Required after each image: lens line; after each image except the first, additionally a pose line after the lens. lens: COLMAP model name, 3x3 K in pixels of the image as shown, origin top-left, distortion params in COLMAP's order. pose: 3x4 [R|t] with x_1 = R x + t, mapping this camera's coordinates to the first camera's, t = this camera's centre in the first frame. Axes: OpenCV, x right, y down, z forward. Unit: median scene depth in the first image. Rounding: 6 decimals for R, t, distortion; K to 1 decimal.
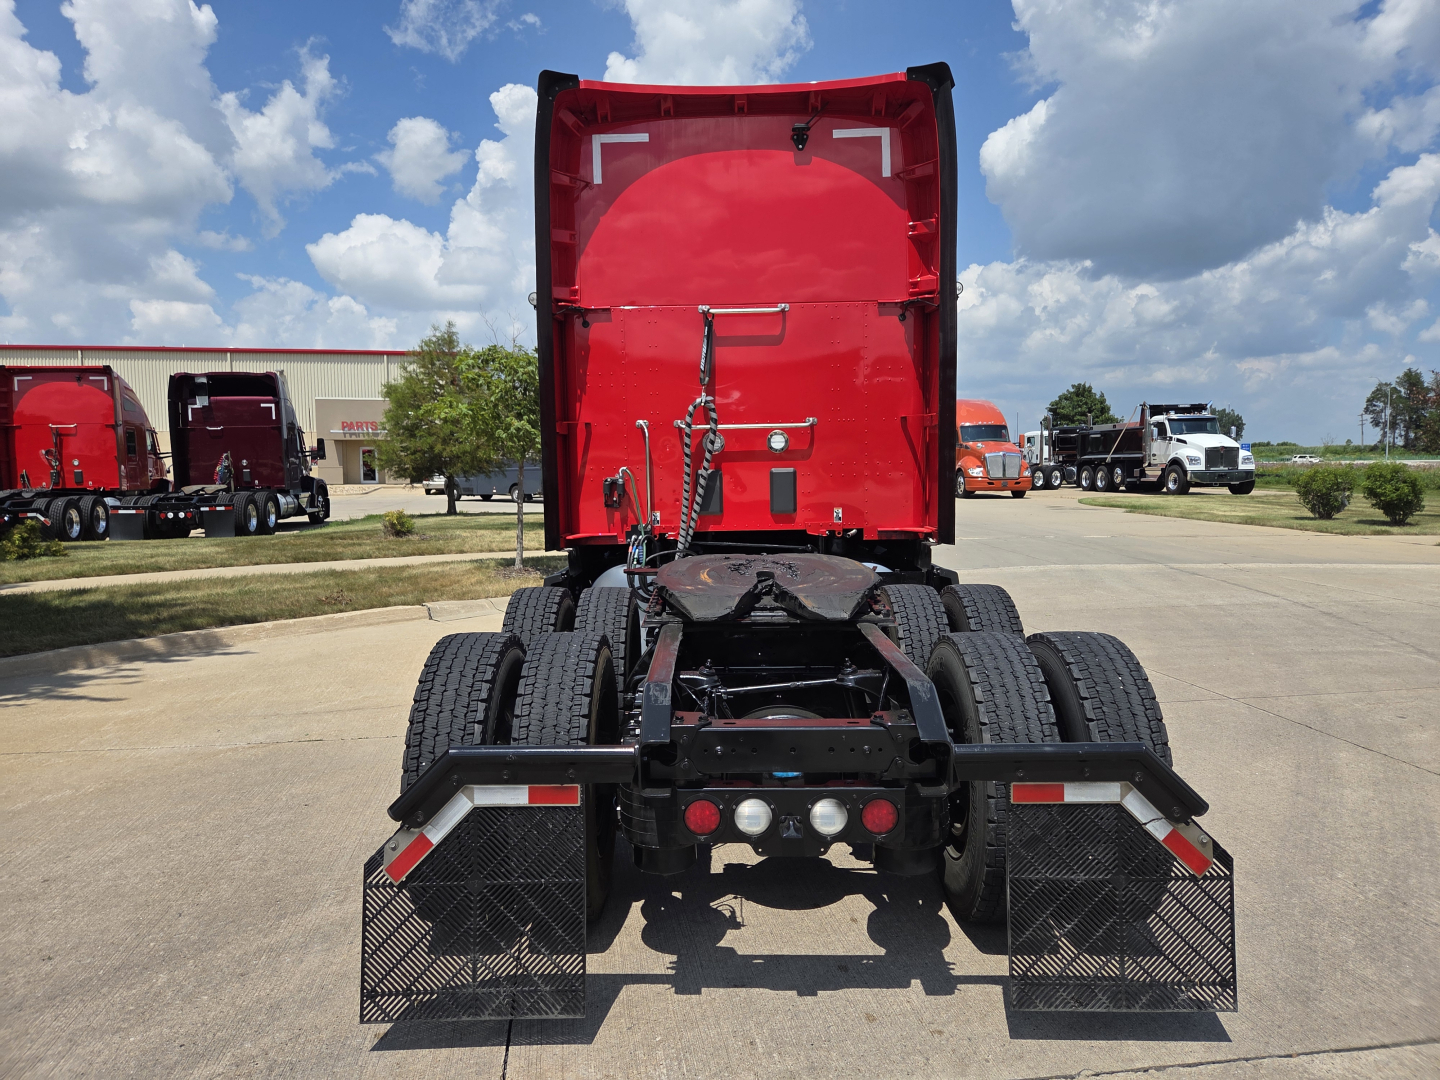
lens RADIAL K [[996.6, 0, 720.1], [0, 996.6, 542.3], [0, 0, 1]] dist [0.030316, -0.027286]
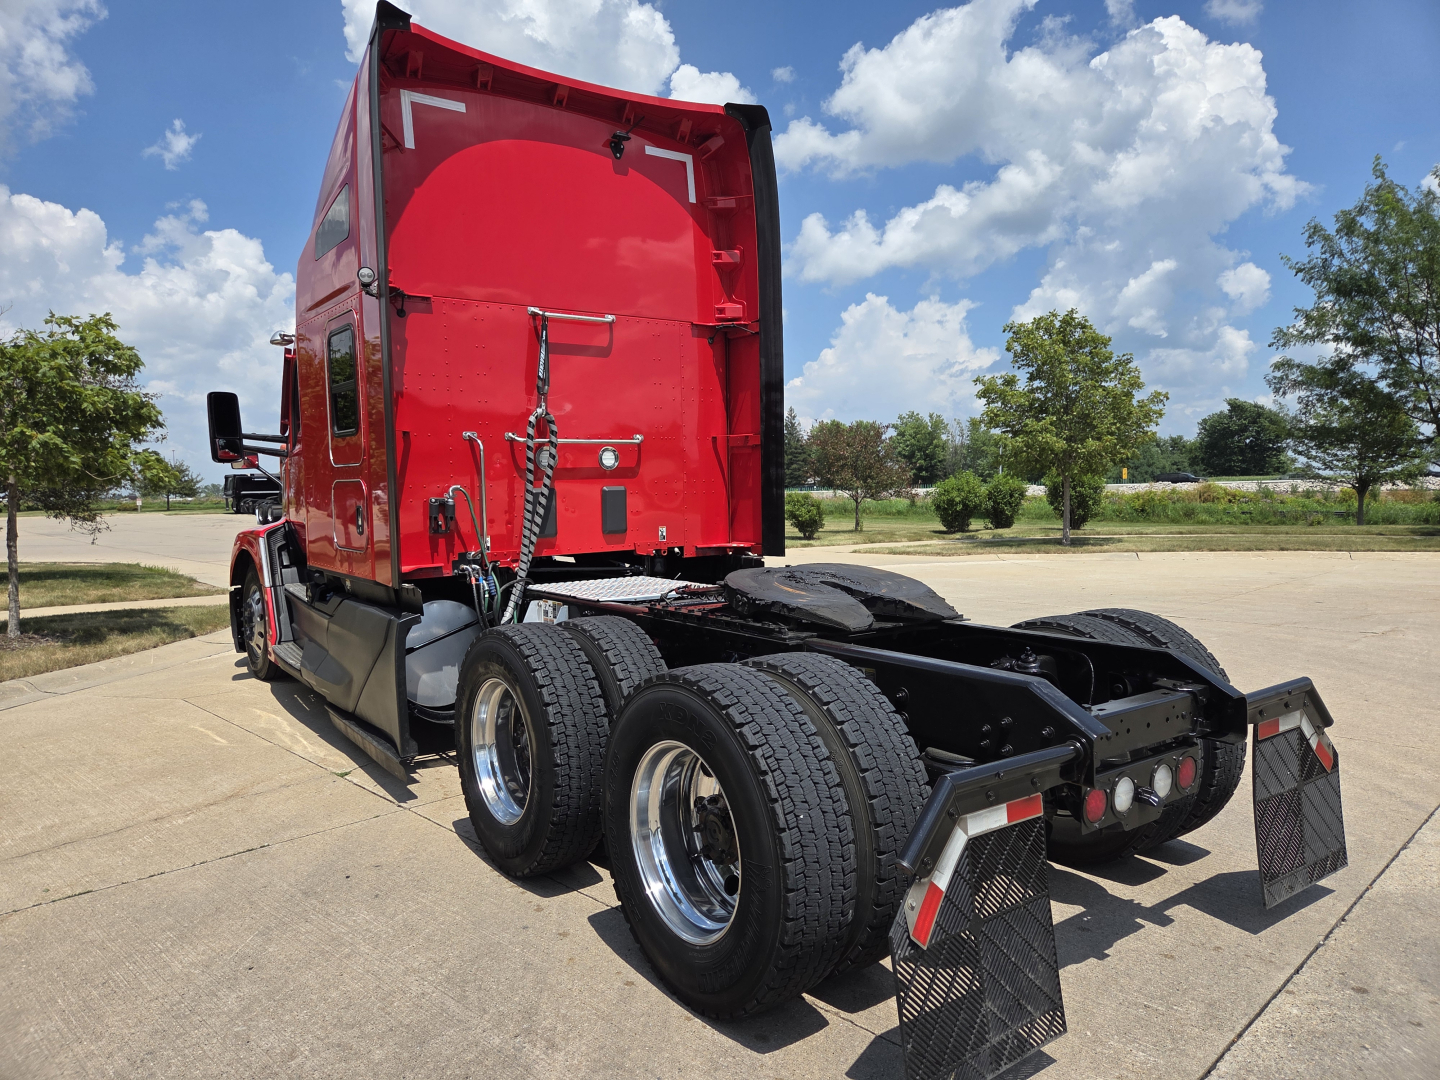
lens RADIAL K [[996.6, 0, 722.4], [0, 996.6, 544.0], [0, 0, 1]] dist [0.030316, -0.027286]
pose [[0.787008, -0.036307, 0.615874, -0.445990], [0.057495, 0.998239, -0.014623, 0.000143], [-0.614258, 0.046918, 0.787709, 0.191661]]
